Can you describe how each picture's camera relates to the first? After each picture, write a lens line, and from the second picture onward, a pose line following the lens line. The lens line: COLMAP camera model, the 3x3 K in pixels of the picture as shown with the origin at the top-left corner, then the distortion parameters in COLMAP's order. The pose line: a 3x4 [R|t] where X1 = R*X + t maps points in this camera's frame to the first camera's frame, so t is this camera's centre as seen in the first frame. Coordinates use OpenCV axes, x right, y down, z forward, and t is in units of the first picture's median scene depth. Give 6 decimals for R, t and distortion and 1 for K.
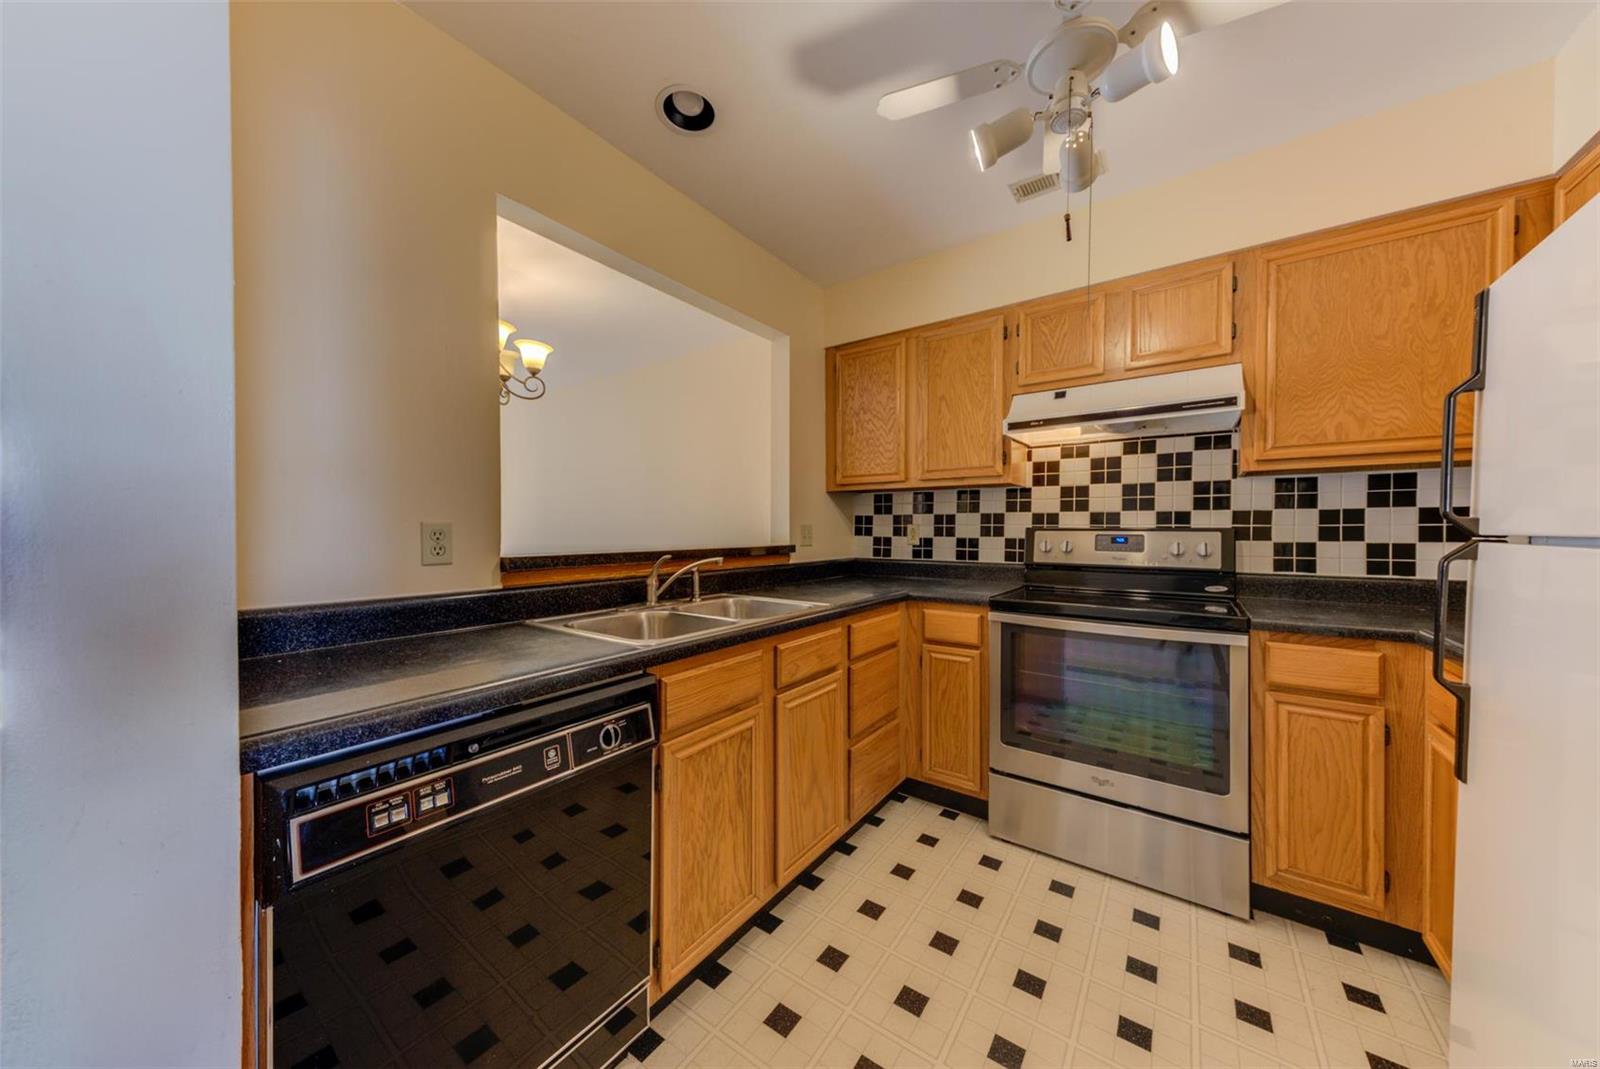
lens RADIAL K [[543.4, 0, 800.0], [0, 543.4, 534.5], [0, 0, 1]] dist [0.035717, -0.007854]
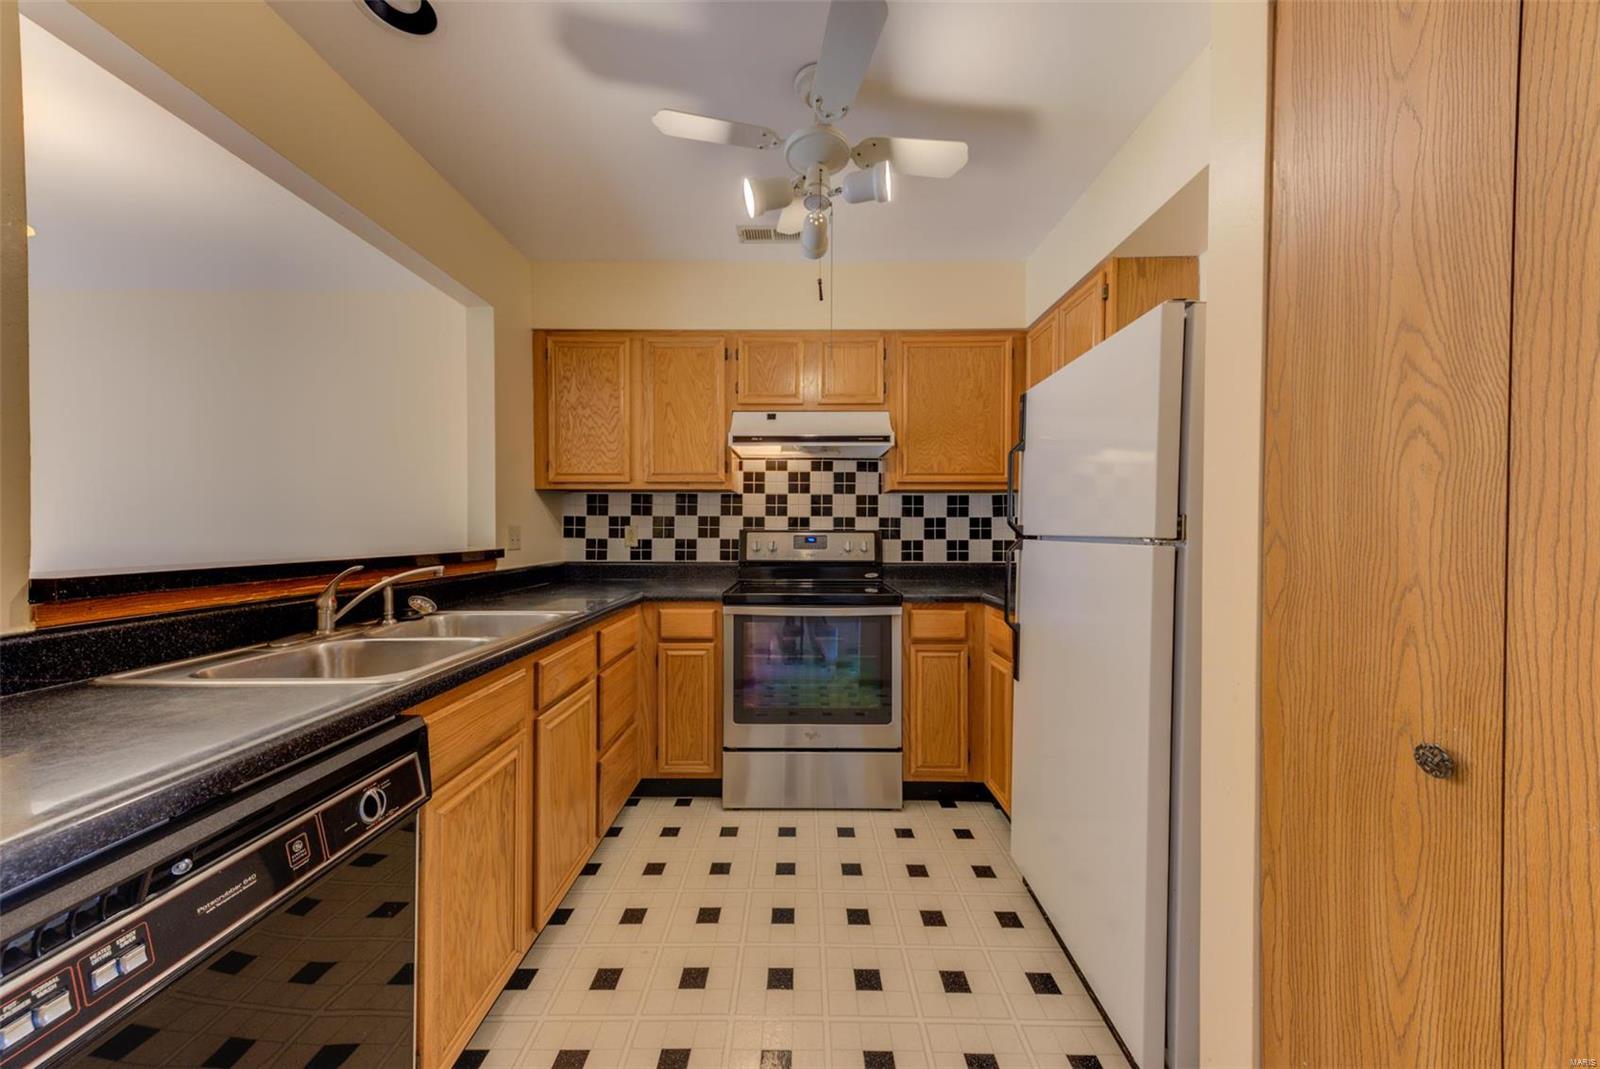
lens RADIAL K [[543.4, 0, 800.0], [0, 543.4, 534.5], [0, 0, 1]] dist [0.035717, -0.007854]
pose [[0.818615, -0.004021, 0.574329, -0.166832], [0.004808, 0.999988, 0.000149, -0.002493], [-0.574323, 0.002639, 0.818625, 0.012668]]
